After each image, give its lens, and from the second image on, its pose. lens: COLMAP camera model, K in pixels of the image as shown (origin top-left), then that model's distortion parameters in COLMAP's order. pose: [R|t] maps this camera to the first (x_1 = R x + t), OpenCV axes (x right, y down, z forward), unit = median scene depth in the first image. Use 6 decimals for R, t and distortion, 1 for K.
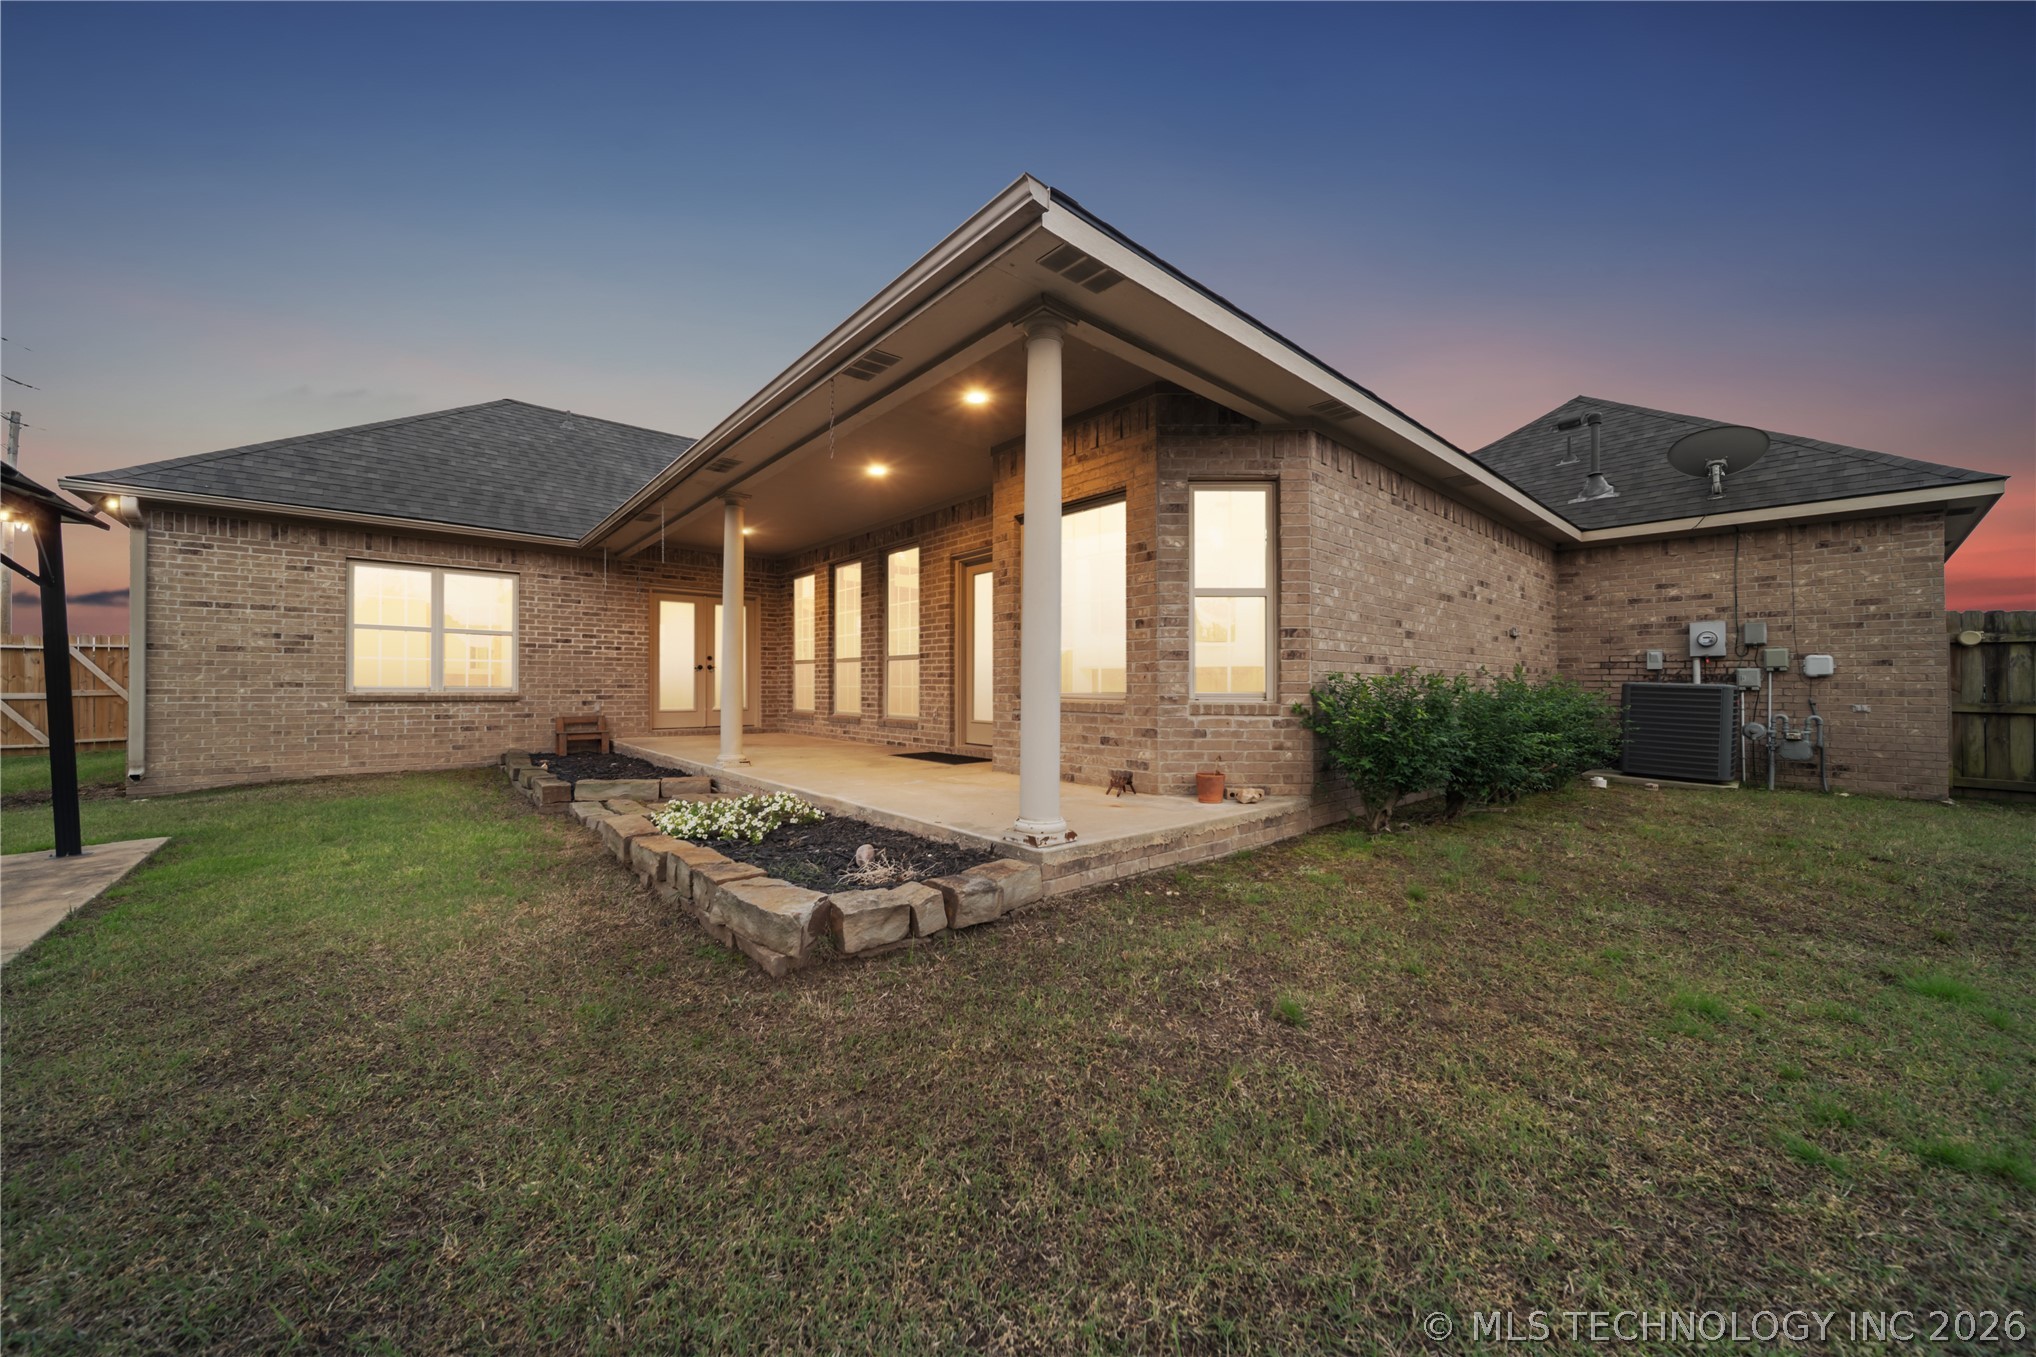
lens RADIAL K [[718.5, 0, 1026.2], [0, 718.5, 701.3], [0, 0, 1]] dist [-0.000039, -0.000057]
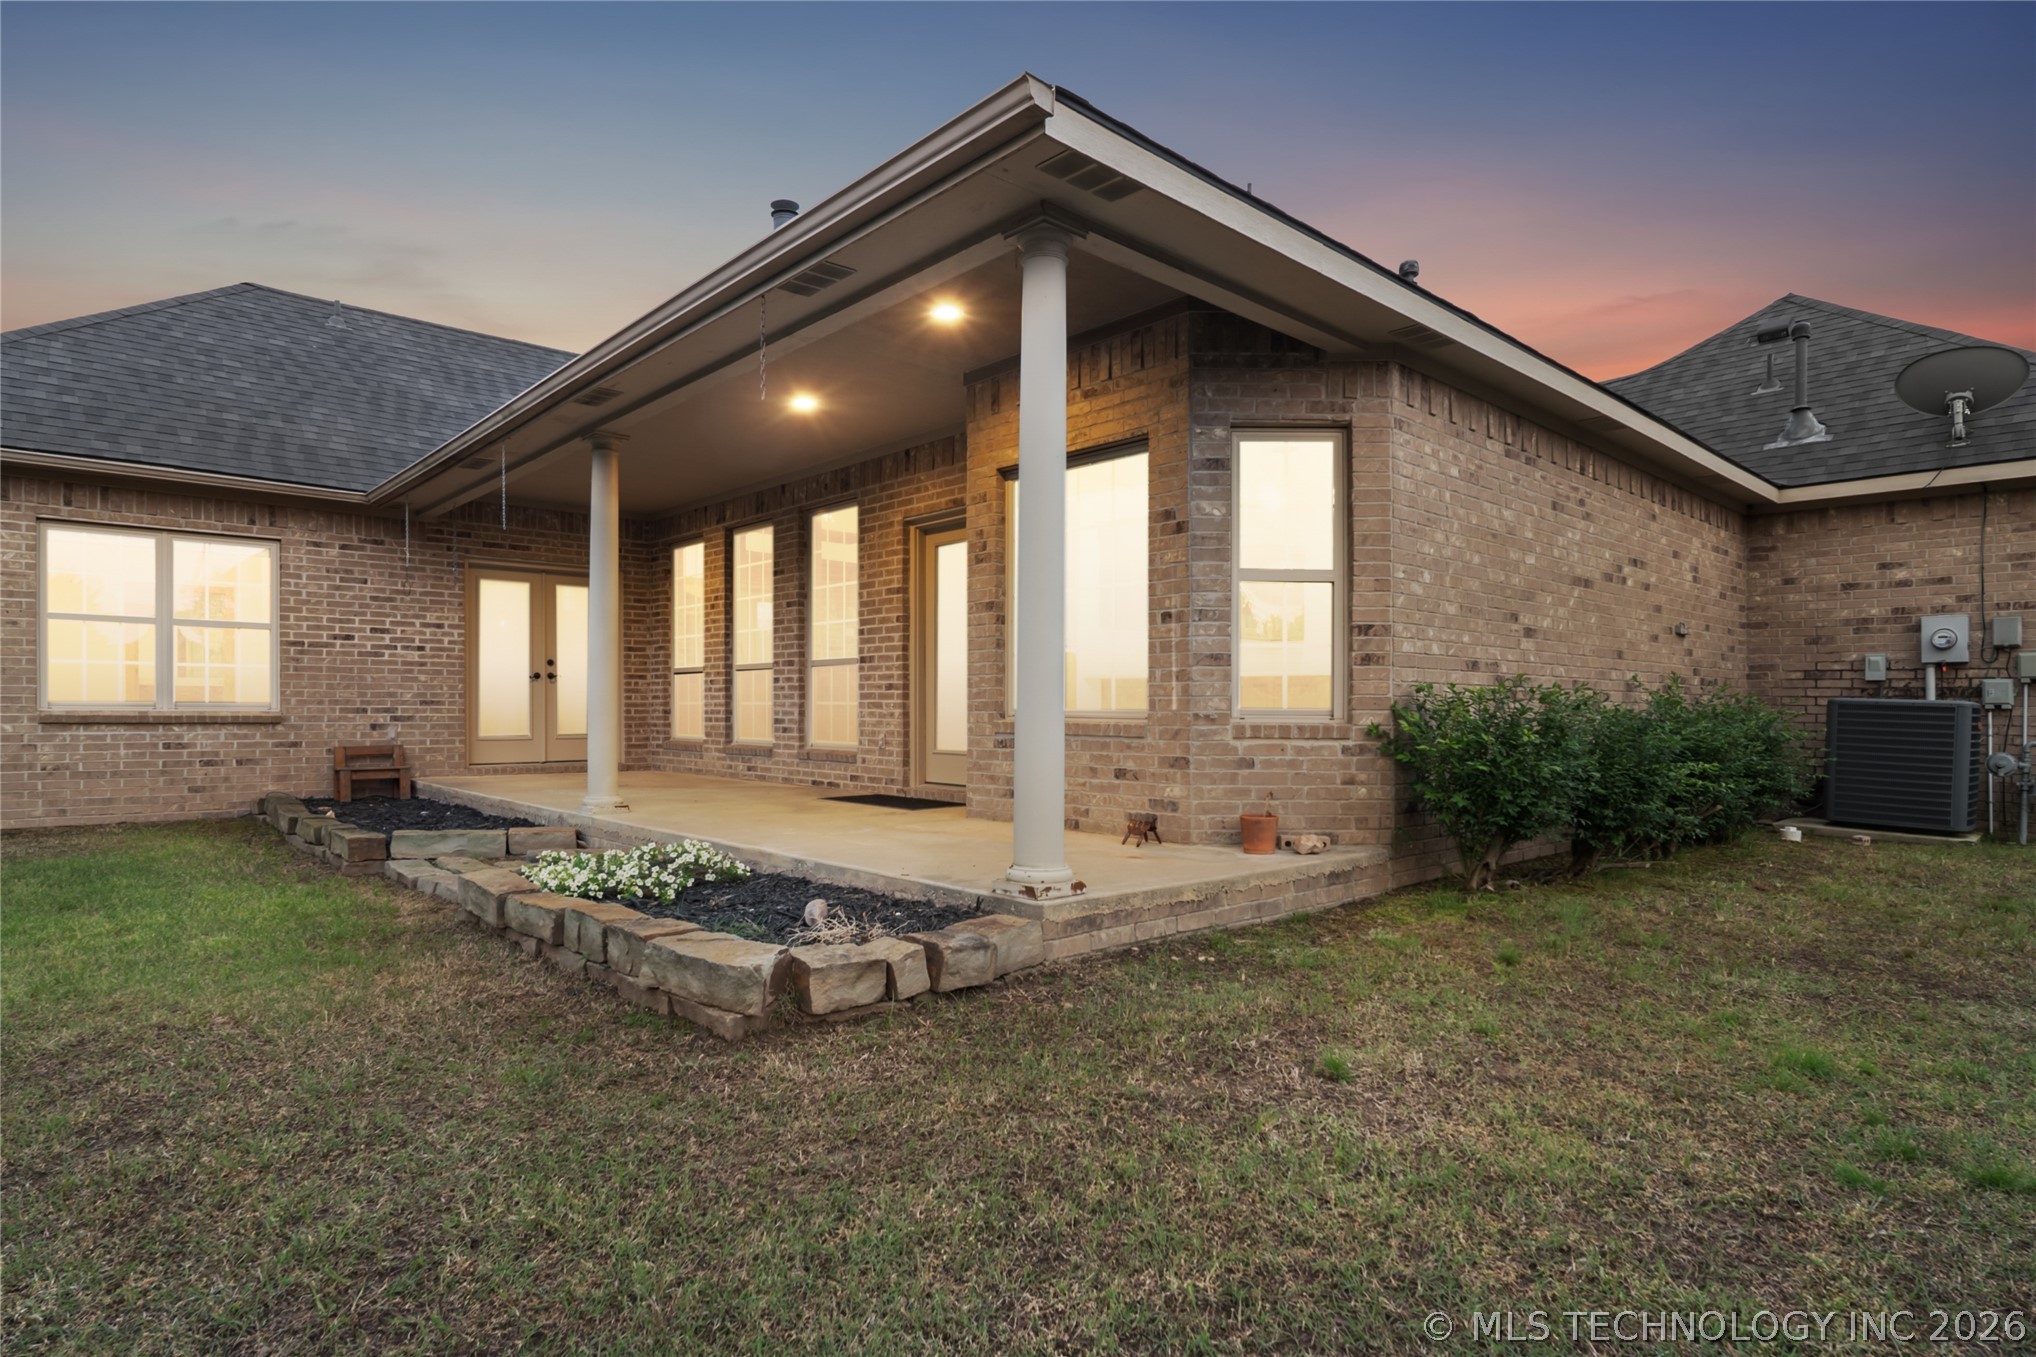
lens RADIAL K [[1091.1, 0, 1021.1], [0, 1091.1, 741.1], [0, 0, 1]] dist [-0.000030, 0.000794]
pose [[0.999778, 0.000427, 0.021070, -0.013356], [-0.000641, 0.999948, 0.010162, 0.007272], [-0.021065, -0.010173, 0.999726, -0.101625]]
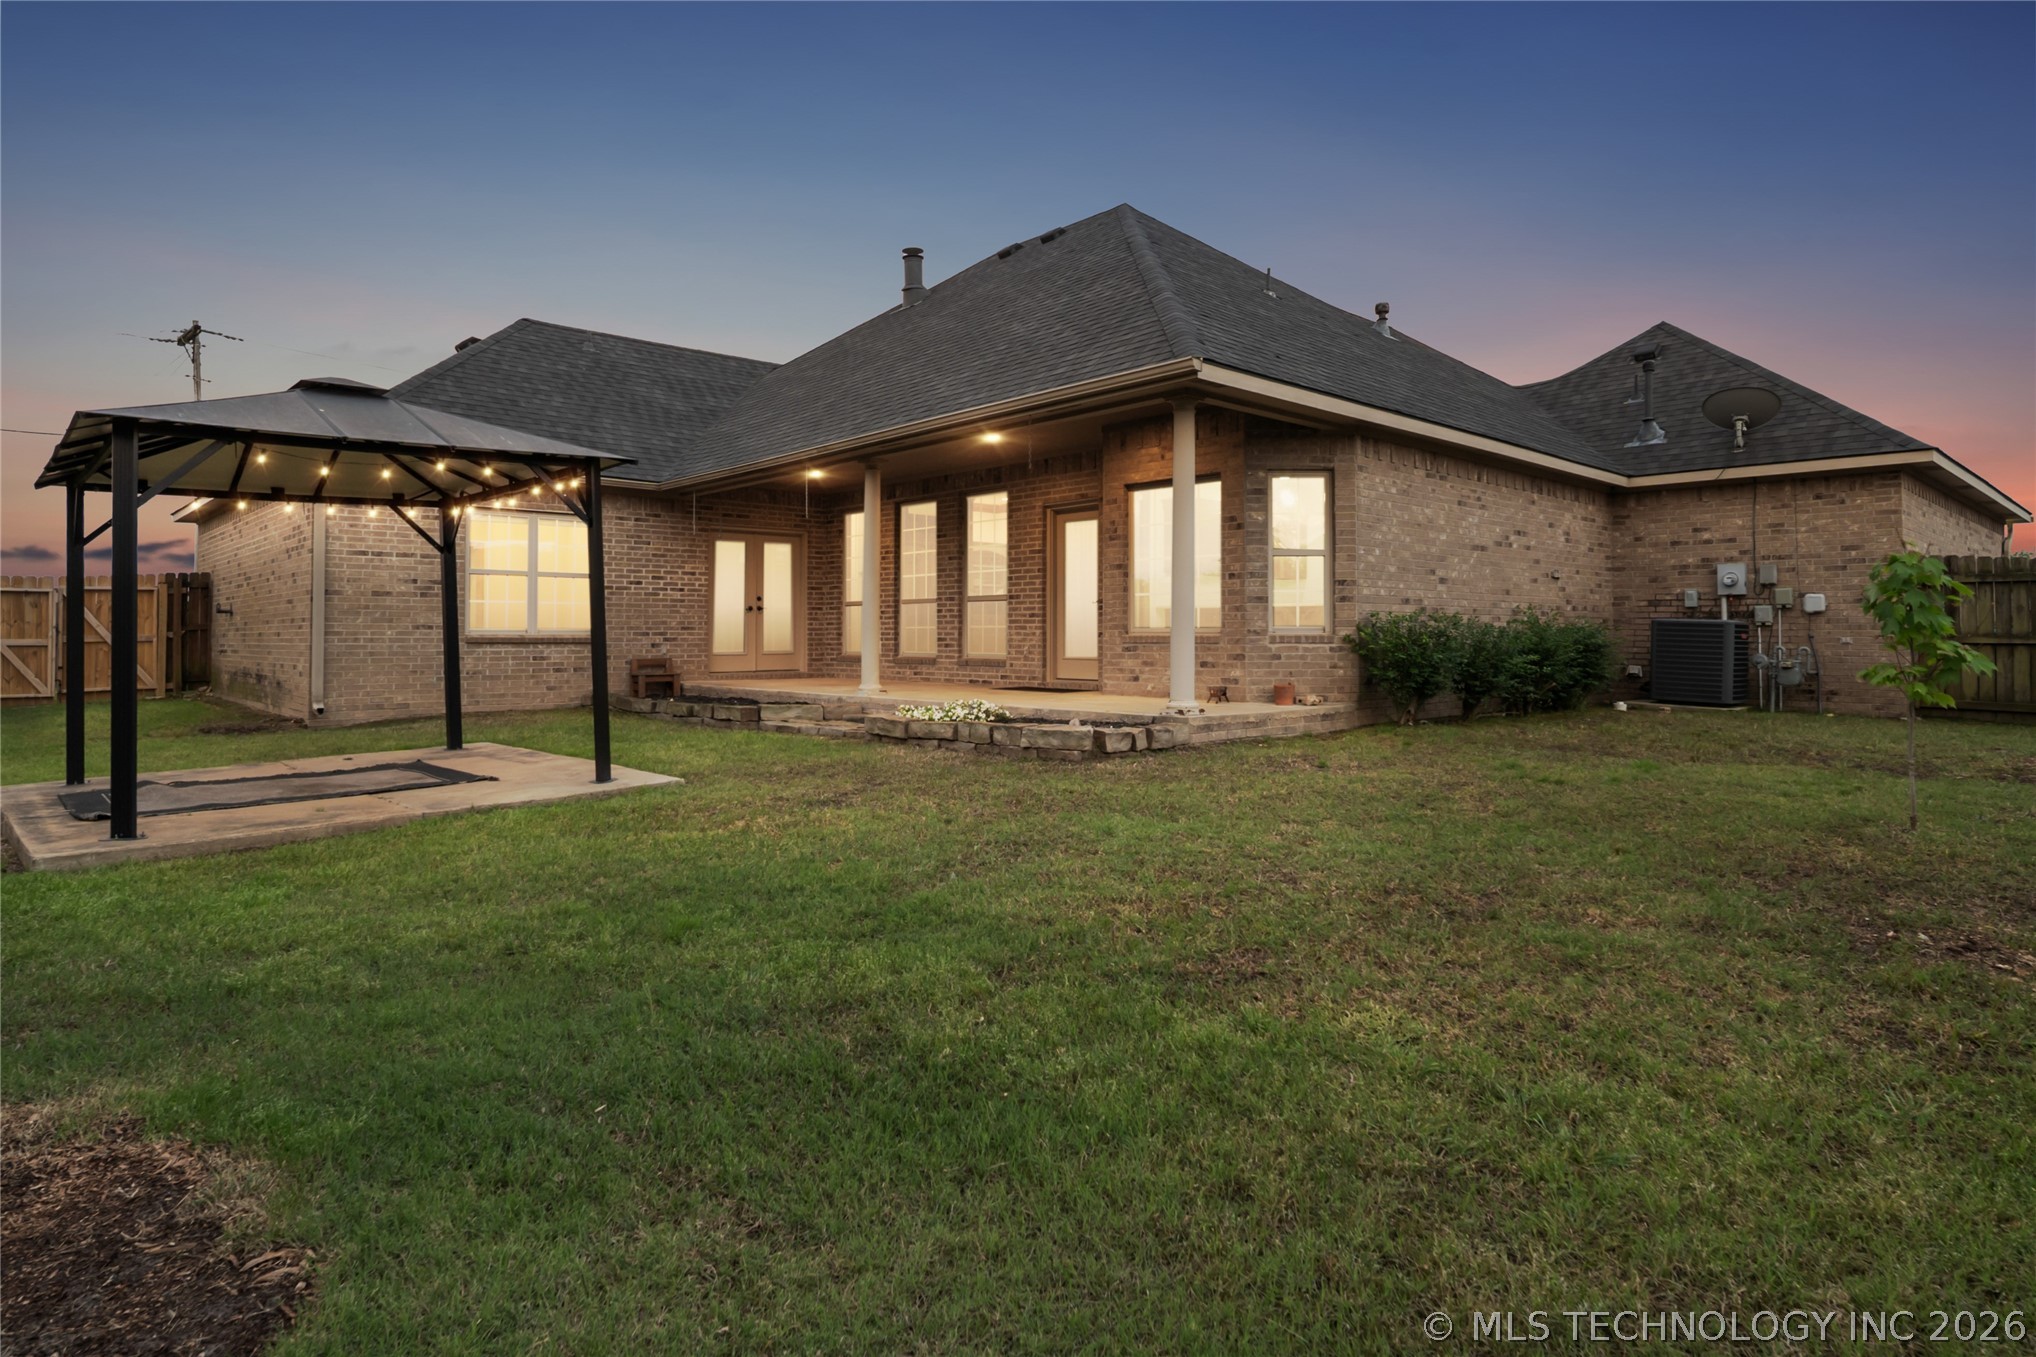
lens RADIAL K [[1125.8, 0, 1018.0], [0, 1125.8, 678.5], [0, 0, 1]] dist [0.001460, 0.000507]
pose [[0.999651, -0.006059, 0.025725, -0.217251], [0.005575, 0.999806, 0.018874, 0.030766], [-0.025834, -0.018724, 0.999491, -0.803799]]
